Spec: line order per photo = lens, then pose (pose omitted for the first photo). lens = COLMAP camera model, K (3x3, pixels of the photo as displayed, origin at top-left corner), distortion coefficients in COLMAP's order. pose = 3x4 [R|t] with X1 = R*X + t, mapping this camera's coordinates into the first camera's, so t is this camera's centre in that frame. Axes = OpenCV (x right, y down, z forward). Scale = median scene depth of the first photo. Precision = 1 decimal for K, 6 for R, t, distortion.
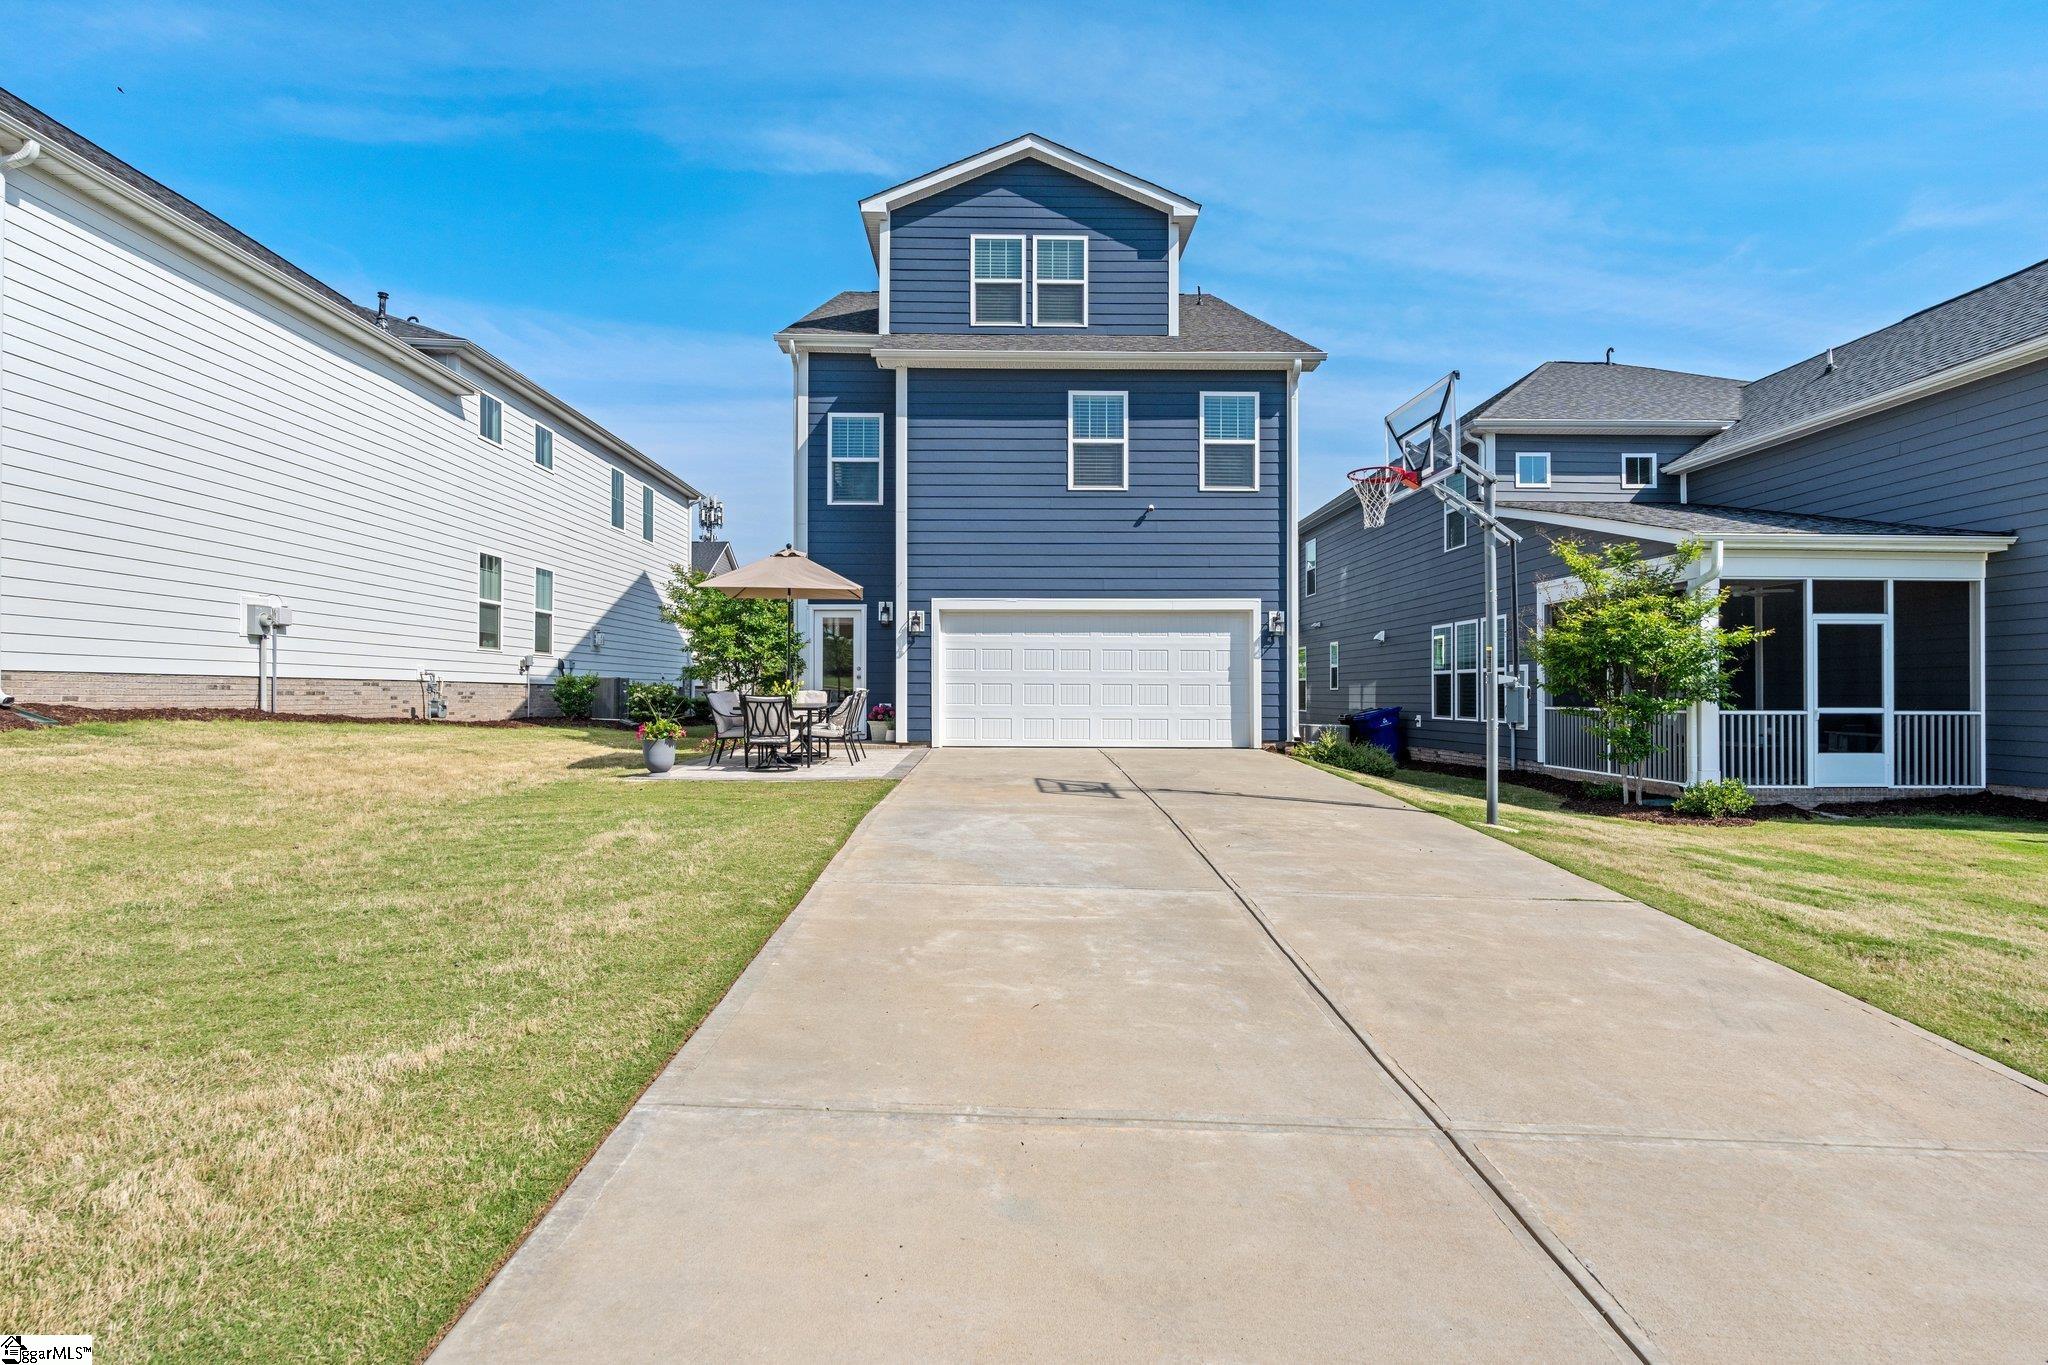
lens RADIAL K [[1026.0, 0, 1024.0], [0, 1026.0, 682.5], [0, 0, 1]] dist [-0.003562, 0.000455]
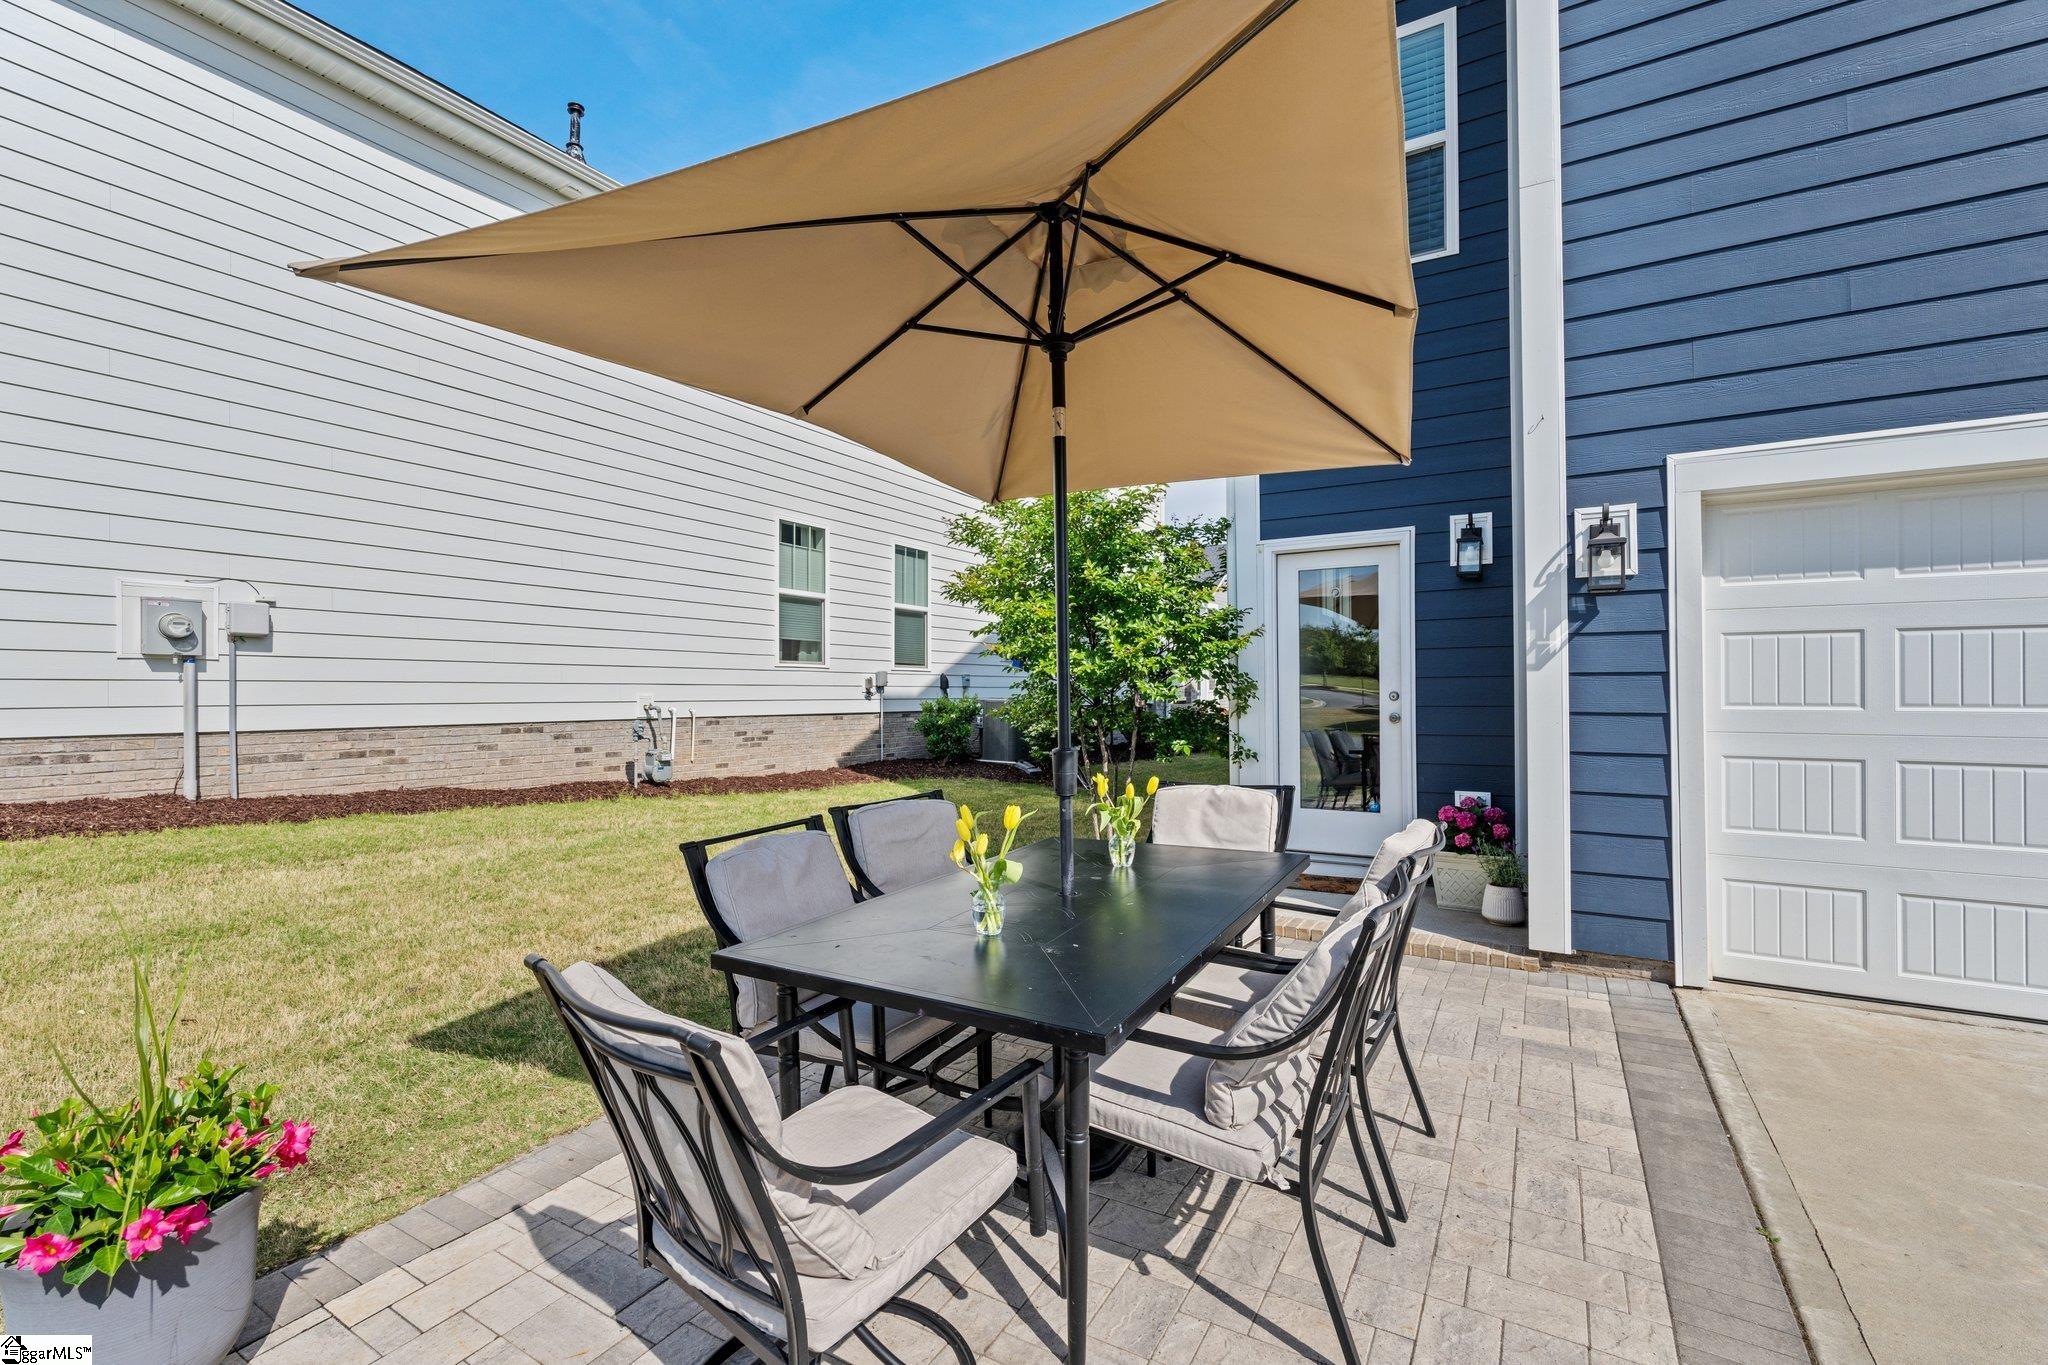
lens RADIAL K [[887.1, 0, 1024.0], [0, 887.1, 682.5], [0, 0, 1]] dist [-0.003090, -0.000291]
pose [[0.851507, -0.011424, -0.524218, -0.112826], [0.012441, 0.999921, -0.001583, -0.021292], [0.524195, -0.005174, 0.851582, 0.692590]]
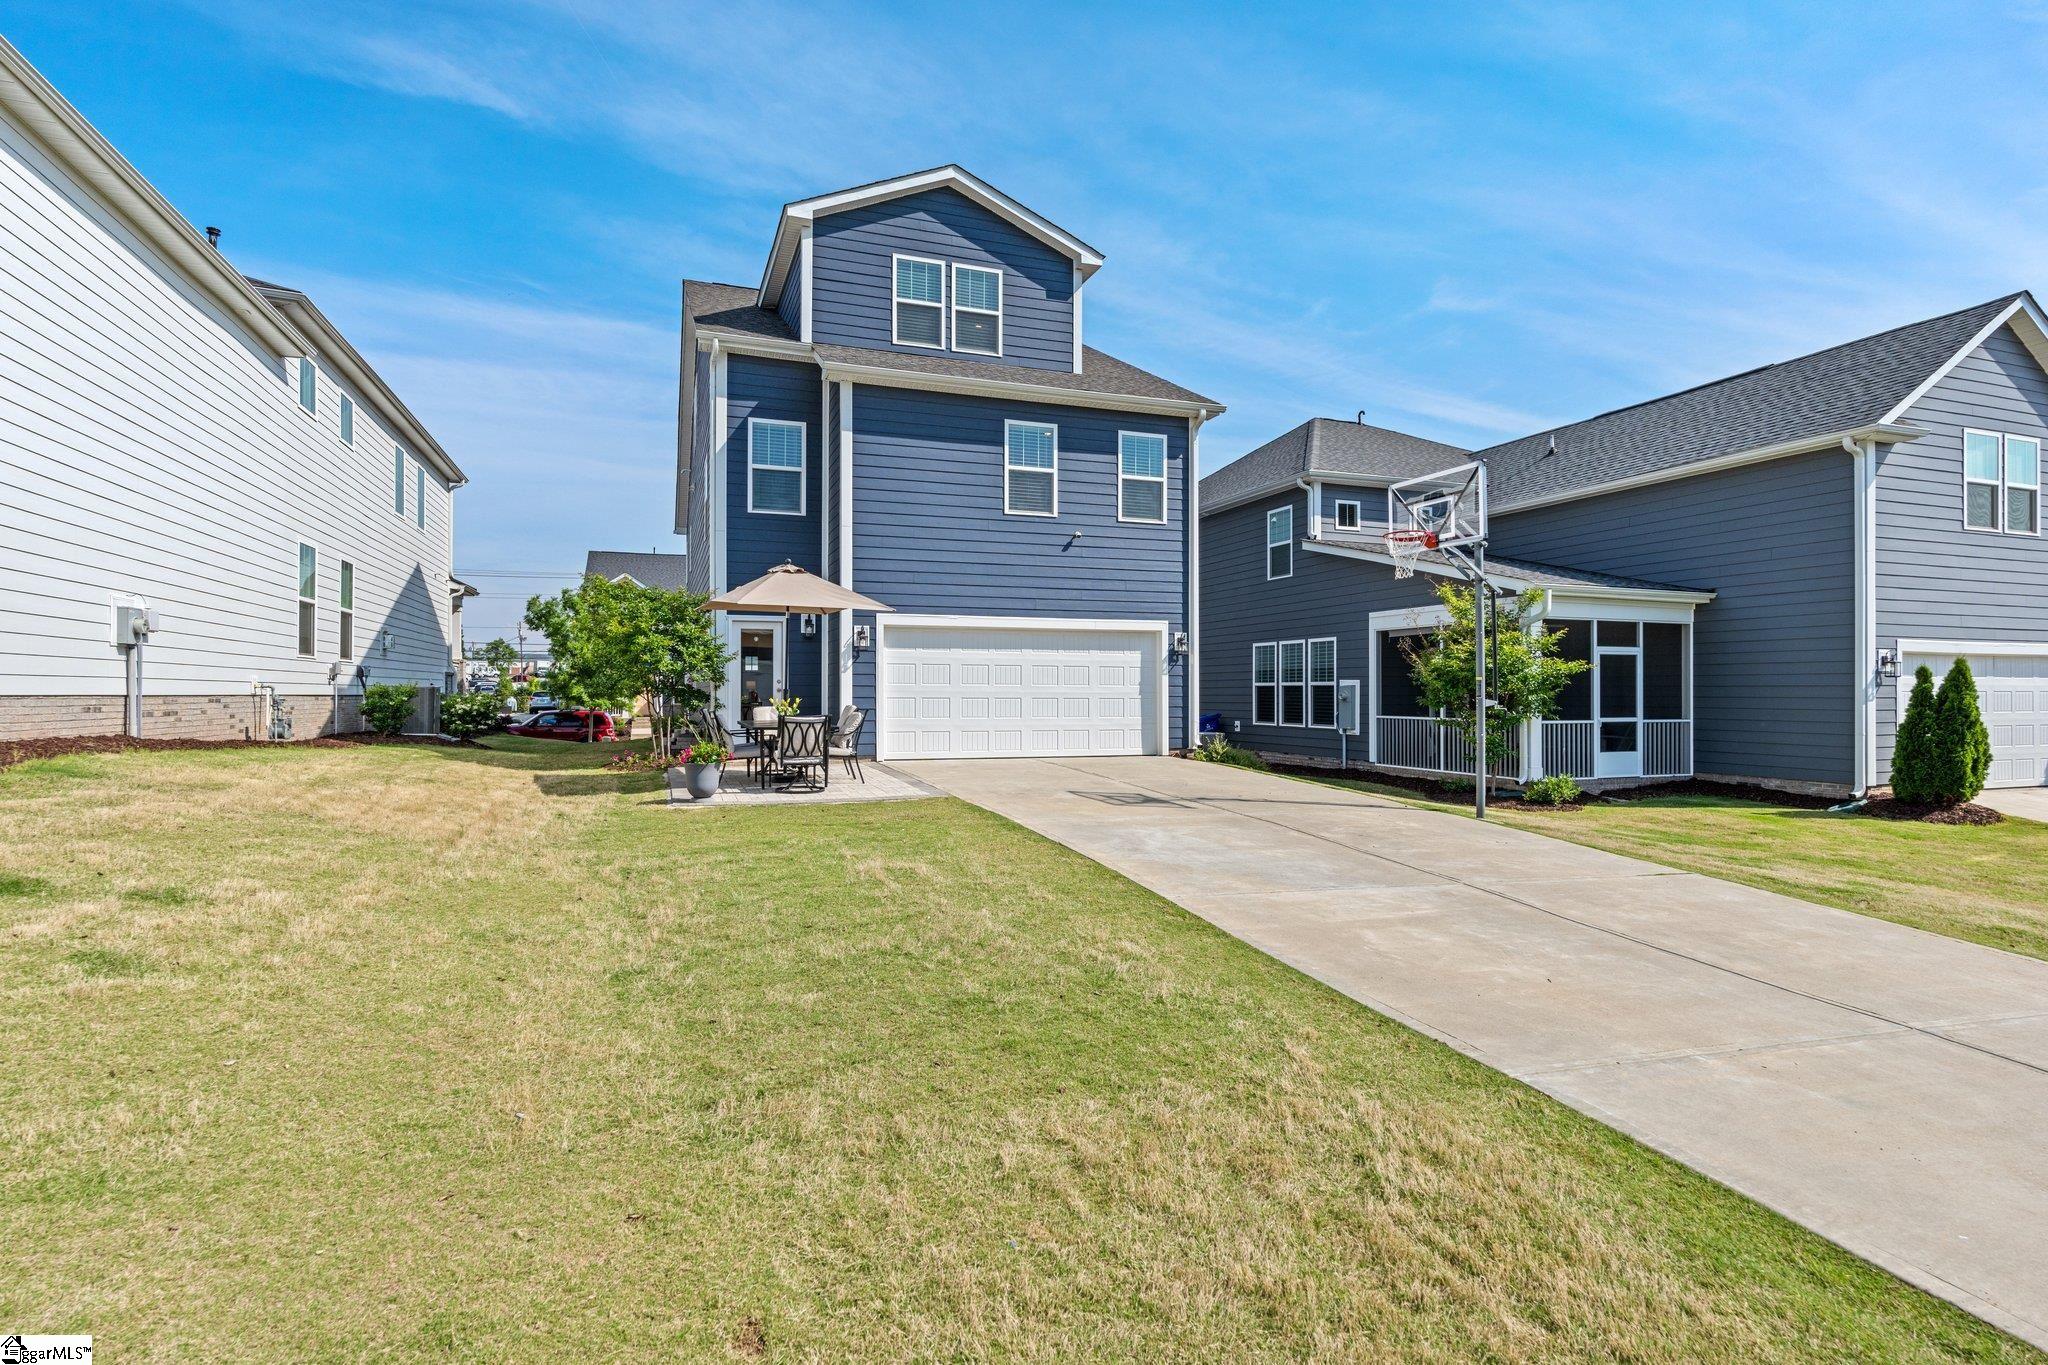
lens RADIAL K [[1027.4, 0, 1024.0], [0, 1027.4, 682.5], [0, 0, 1]] dist [0.000378, 0.000024]
pose [[0.945157, 0.002453, 0.326607, -0.280436], [-0.003590, 0.999989, 0.002877, -0.017384], [-0.326596, -0.003892, 0.945156, -0.004127]]
